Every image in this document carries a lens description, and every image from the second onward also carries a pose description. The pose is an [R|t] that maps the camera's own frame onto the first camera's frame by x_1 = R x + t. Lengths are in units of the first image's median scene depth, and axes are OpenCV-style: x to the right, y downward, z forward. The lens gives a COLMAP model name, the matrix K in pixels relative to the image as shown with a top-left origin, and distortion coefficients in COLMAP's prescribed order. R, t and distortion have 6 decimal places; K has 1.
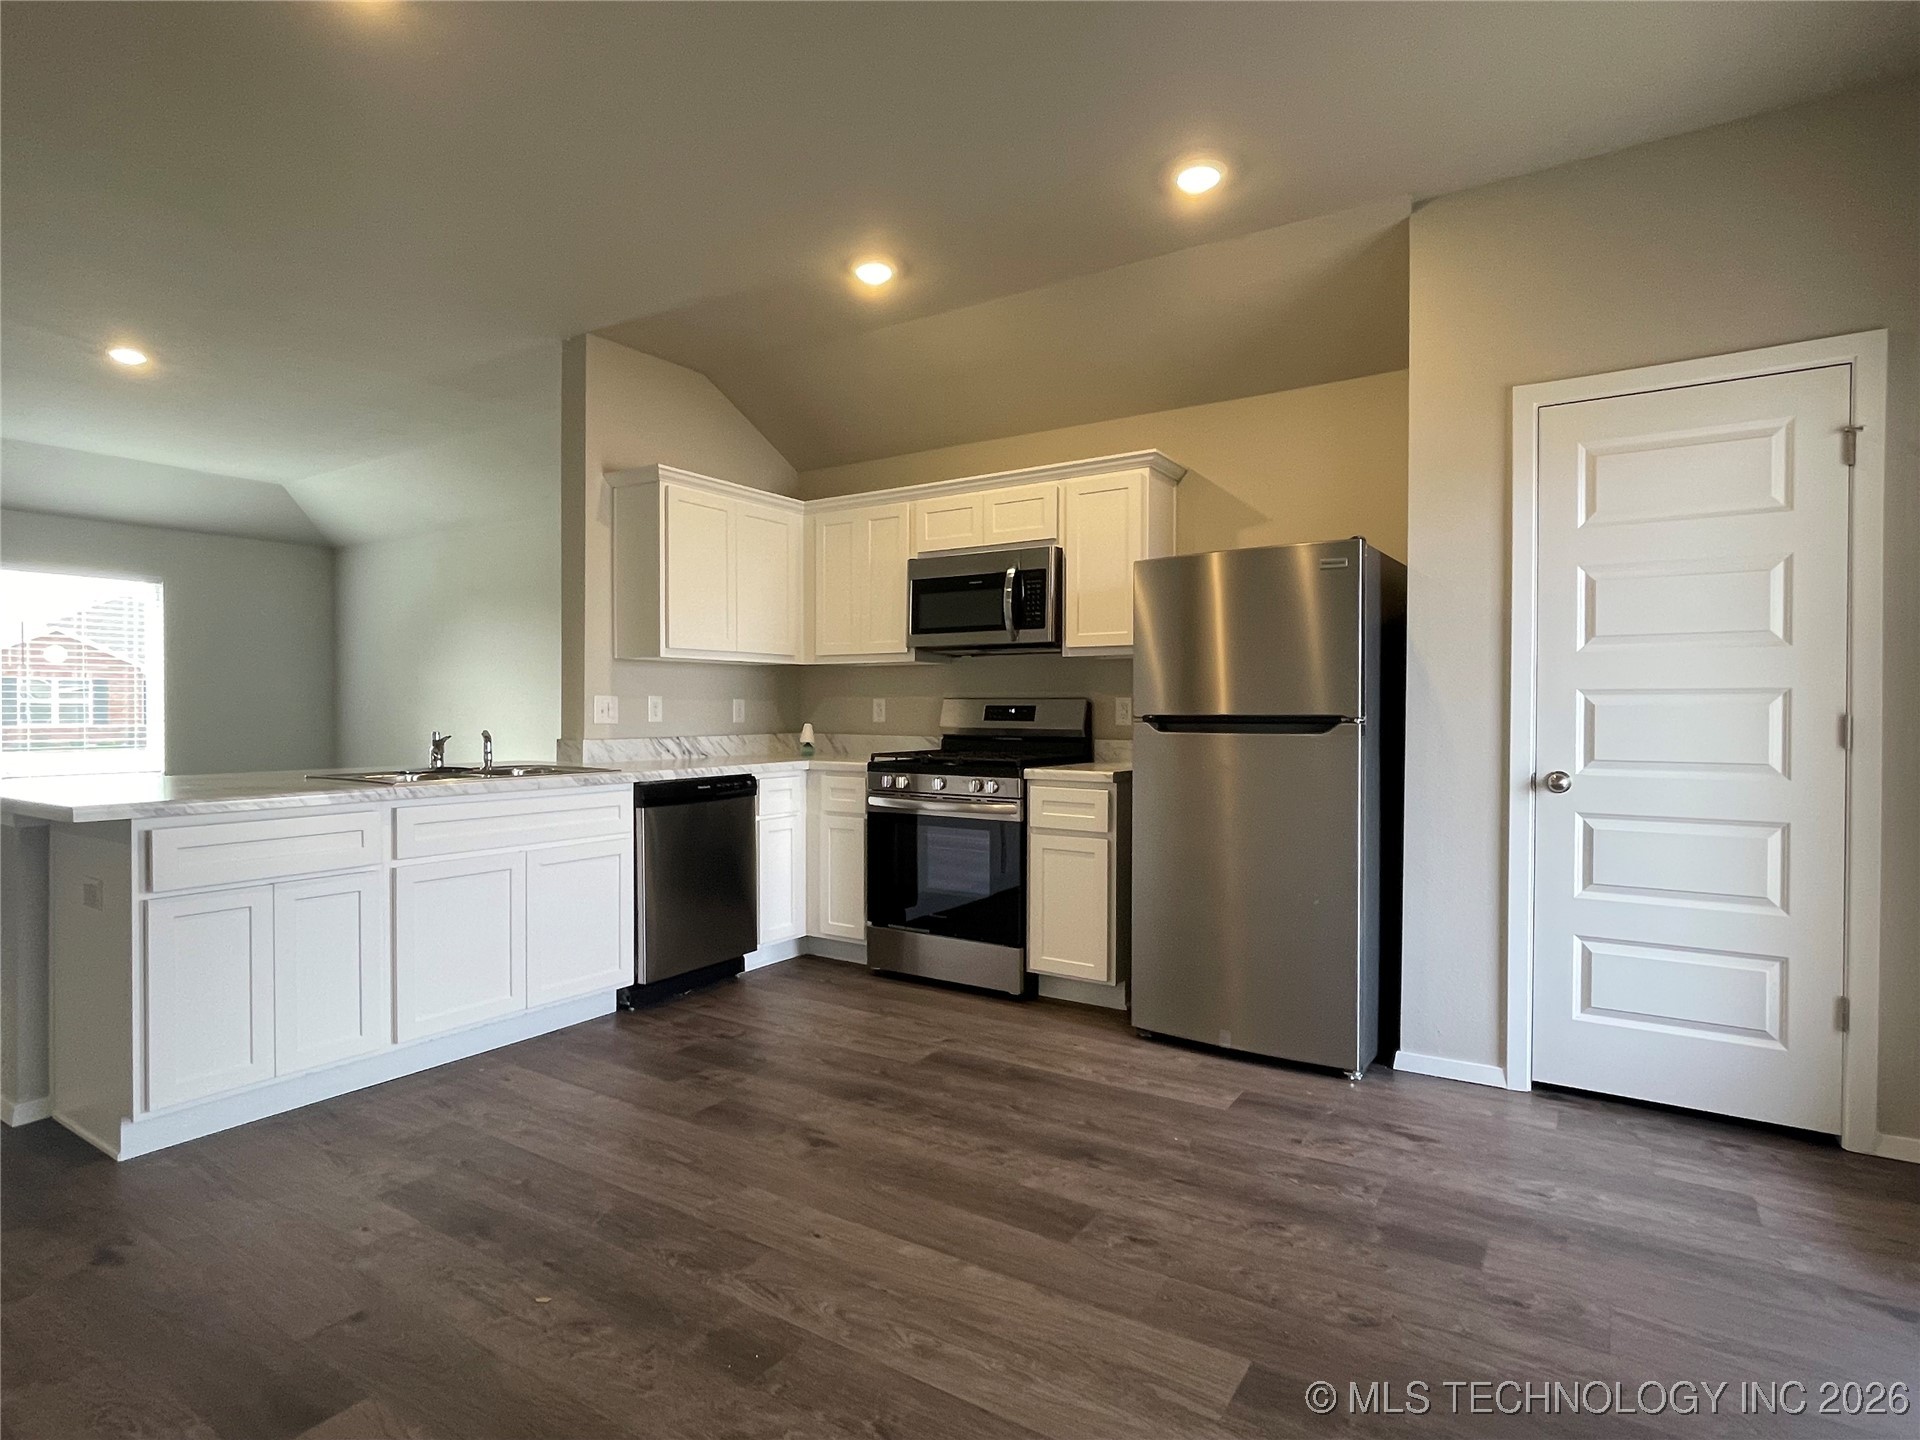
lens RADIAL K [[982.0, 0, 991.5], [0, 982.0, 721.1], [0, 0, 1]] dist [-0.006095, -0.000265]
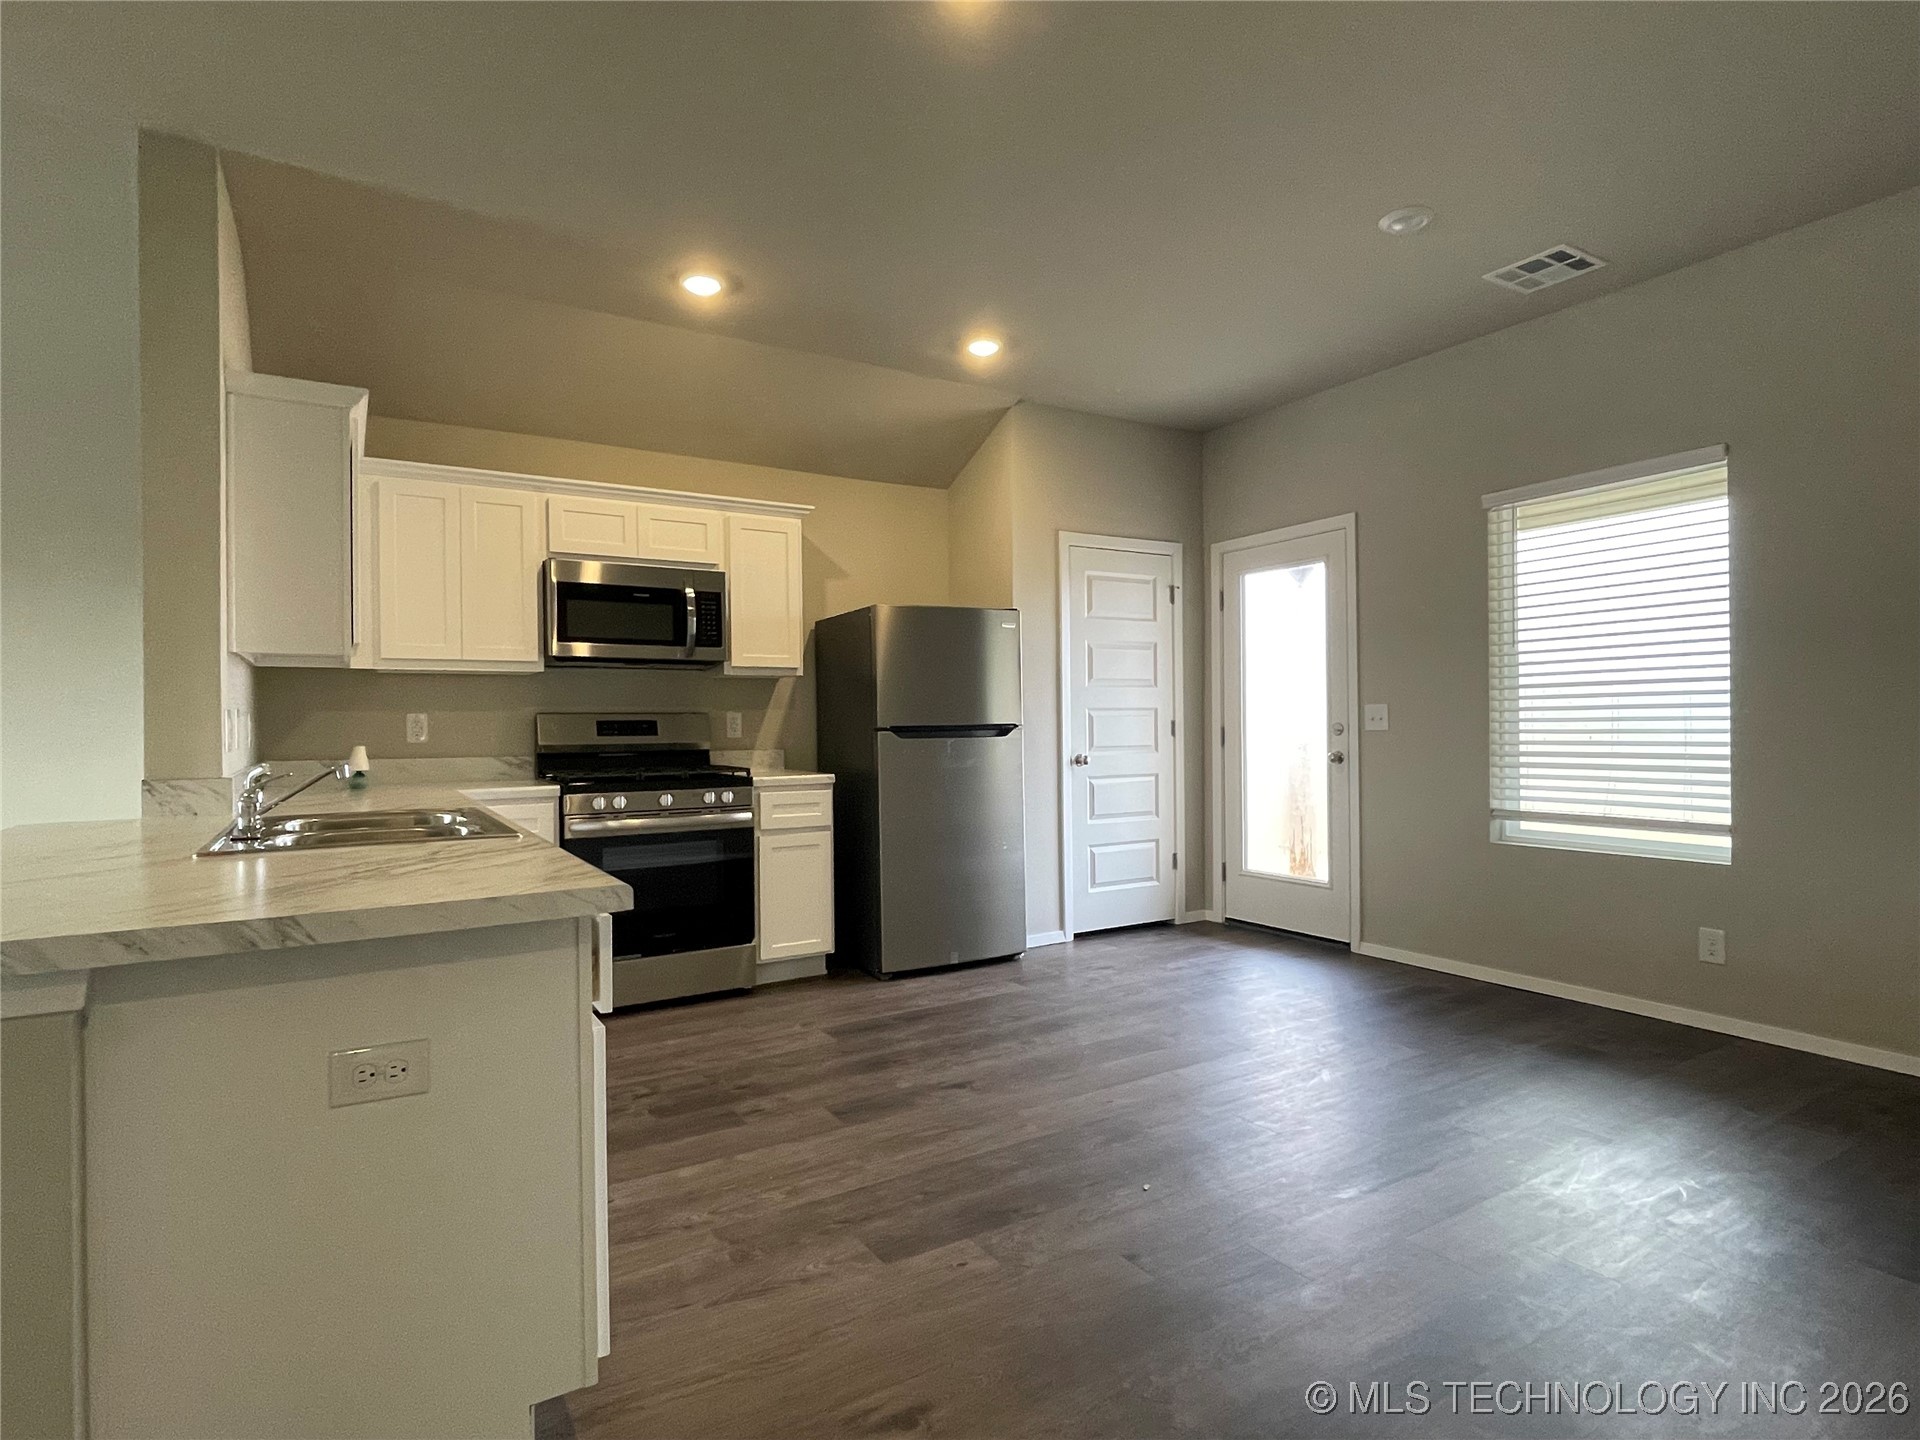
lens RADIAL K [[987.3, 0, 919.1], [0, 987.3, 729.7], [0, 0, 1]] dist [-0.024535, -0.000393]
pose [[0.457636, -0.014130, 0.889027, -1.018987], [0.021740, 0.999753, 0.004699, -0.006678], [-0.888874, 0.017177, 0.457830, 0.398884]]
